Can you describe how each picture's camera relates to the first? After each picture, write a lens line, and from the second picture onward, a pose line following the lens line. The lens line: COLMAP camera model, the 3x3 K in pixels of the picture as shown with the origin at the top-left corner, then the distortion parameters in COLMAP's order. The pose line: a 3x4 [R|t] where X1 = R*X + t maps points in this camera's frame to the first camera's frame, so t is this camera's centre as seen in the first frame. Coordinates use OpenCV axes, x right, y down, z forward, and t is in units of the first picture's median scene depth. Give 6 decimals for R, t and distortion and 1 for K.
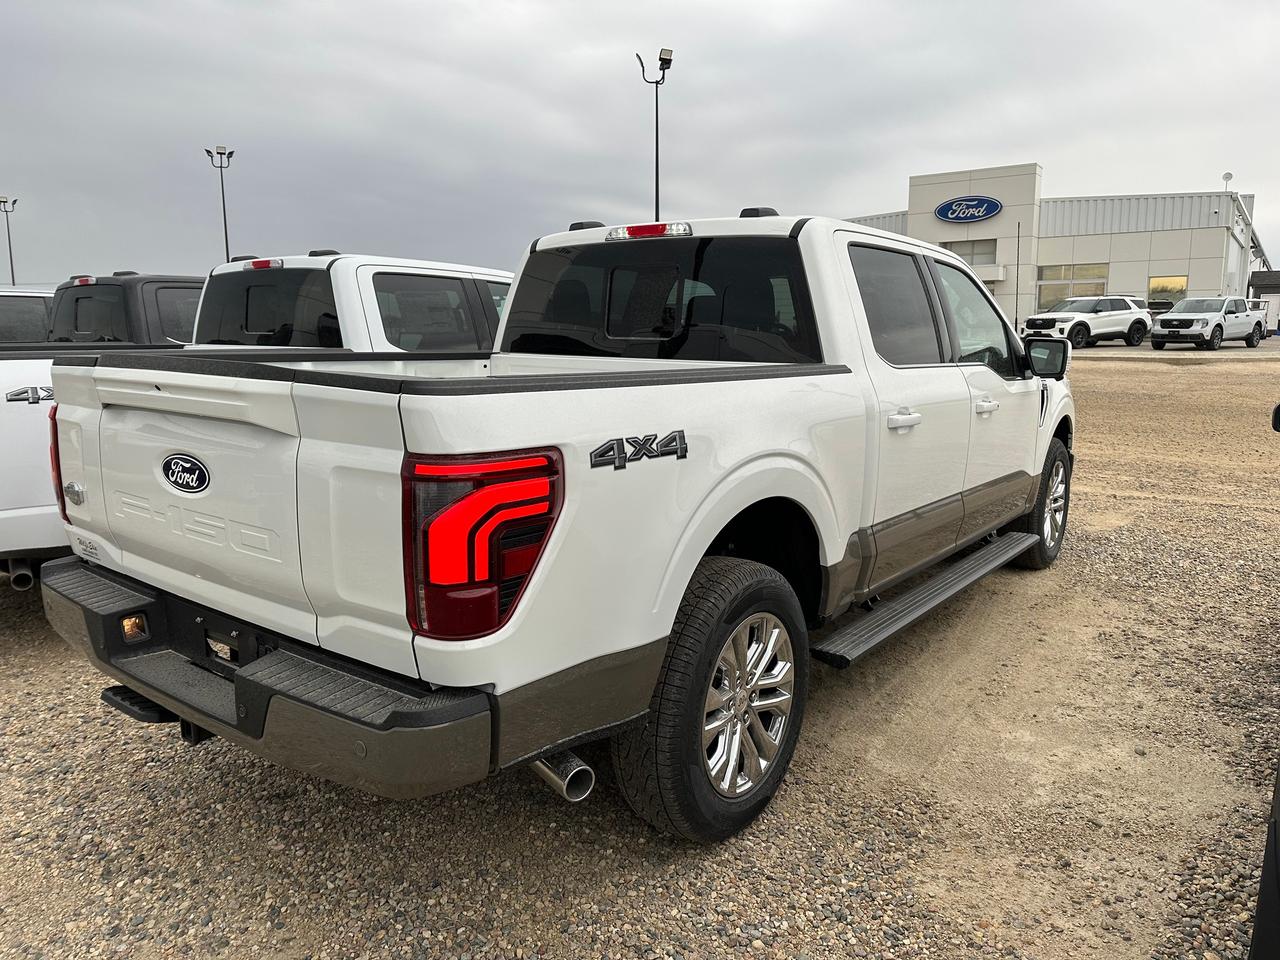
lens RADIAL K [[903.1, 0, 640.0], [0, 903.1, 480.0], [0, 0, 1]] dist [0.063812, -0.078940]
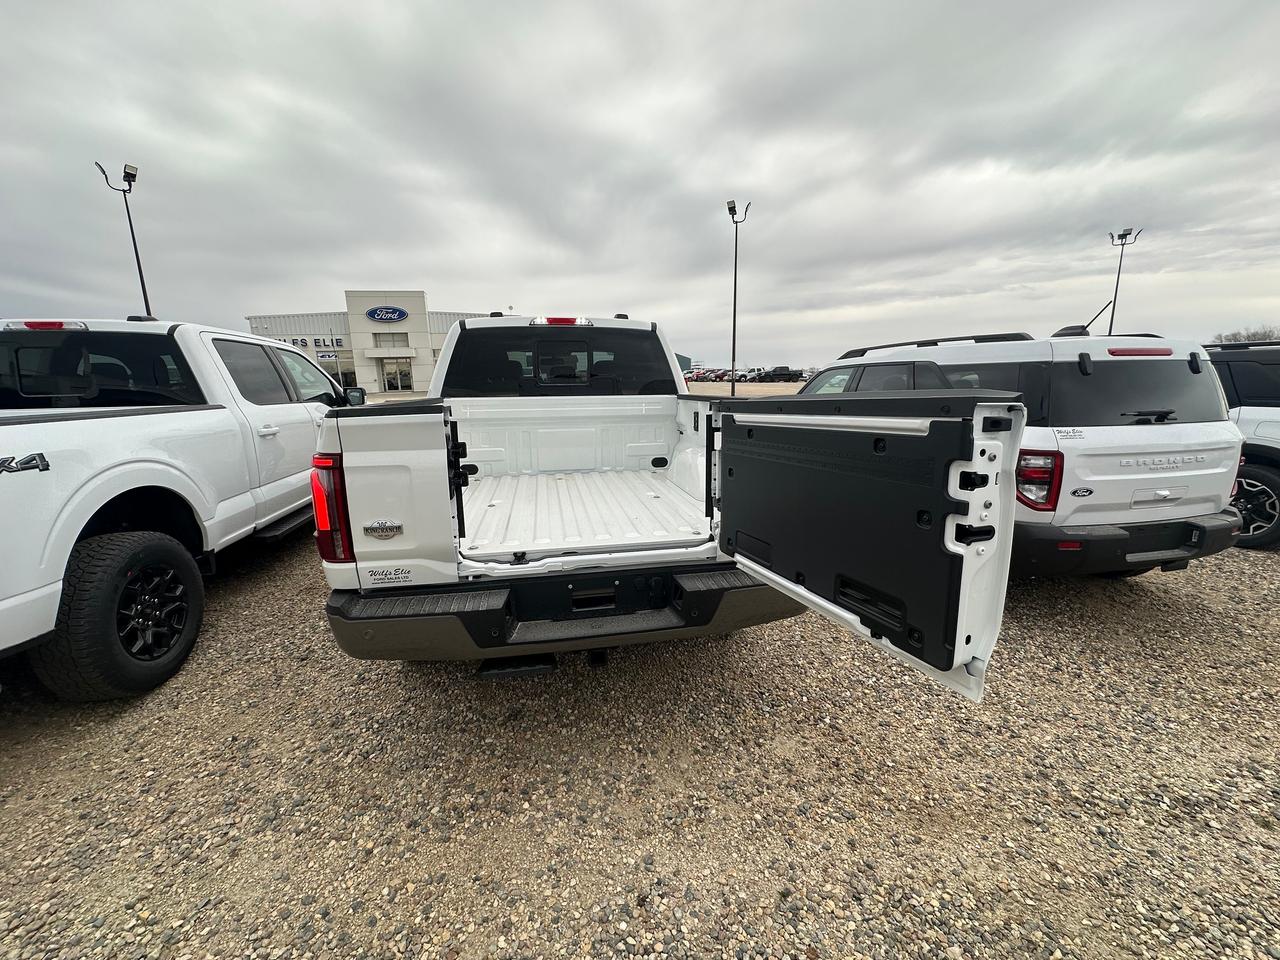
lens RADIAL K [[509.2, 0, 641.7], [0, 509.2, 483.5], [0, 0, 1]] dist [0.000019, -0.000261]
pose [[0.666990, -0.162284, 0.727178, -0.640466], [0.142466, 0.985761, 0.089318, -0.038862], [-0.731319, 0.044024, 0.680613, 0.253434]]
